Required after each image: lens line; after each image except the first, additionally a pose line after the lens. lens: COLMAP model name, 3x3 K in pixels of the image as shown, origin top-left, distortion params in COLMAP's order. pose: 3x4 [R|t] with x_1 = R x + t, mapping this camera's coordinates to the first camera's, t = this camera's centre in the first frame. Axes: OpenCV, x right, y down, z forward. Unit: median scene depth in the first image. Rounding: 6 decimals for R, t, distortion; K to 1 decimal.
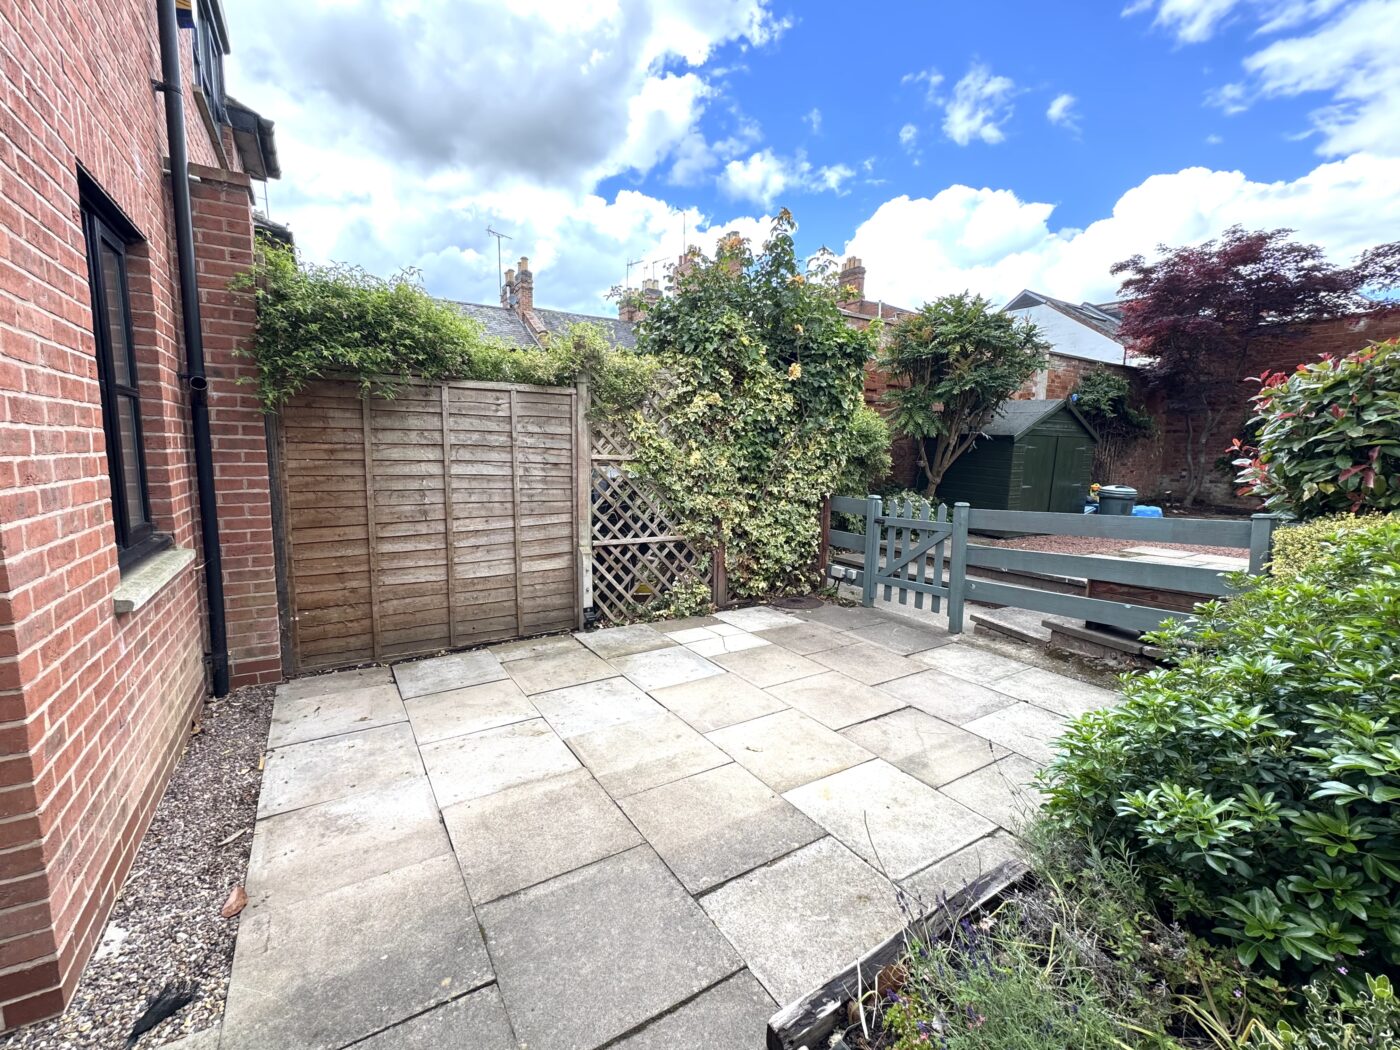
lens RADIAL K [[602.3, 0, 700.0], [0, 602.3, 525.0], [0, 0, 1]] dist [-0.000647, -0.000072]
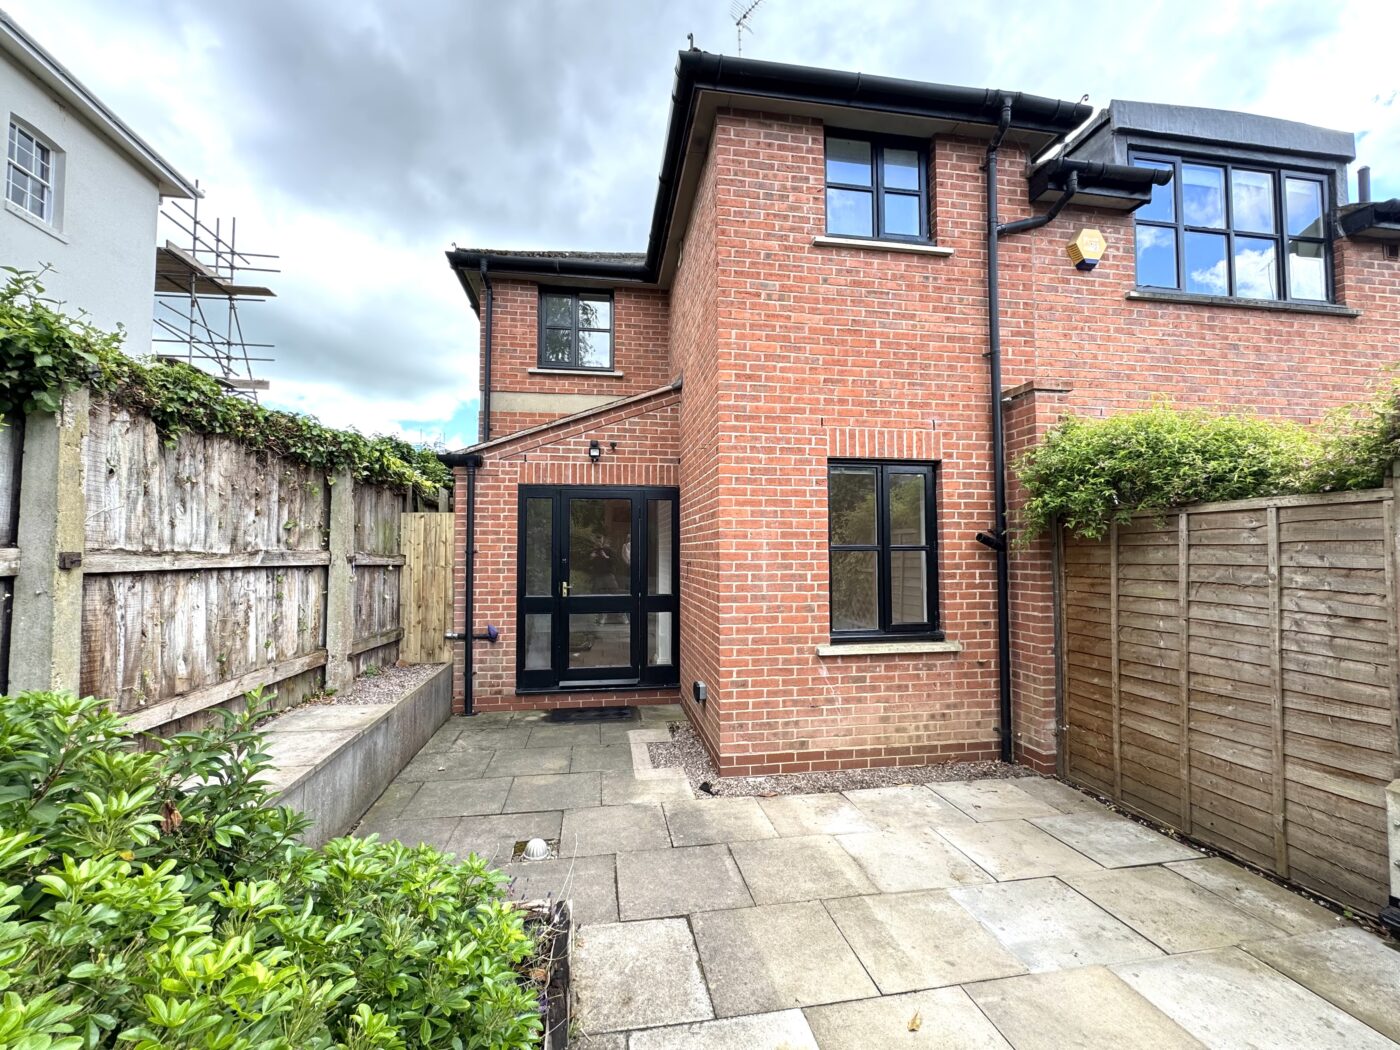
lens RADIAL K [[602.3, 0, 700.0], [0, 602.3, 525.0], [0, 0, 1]] dist [-0.000647, -0.000072]
pose [[-0.381999, -0.060153, -0.922203, 0.615087], [-0.120945, 0.992551, -0.014643, -0.117180], [0.916214, 0.105942, -0.386429, 0.693669]]
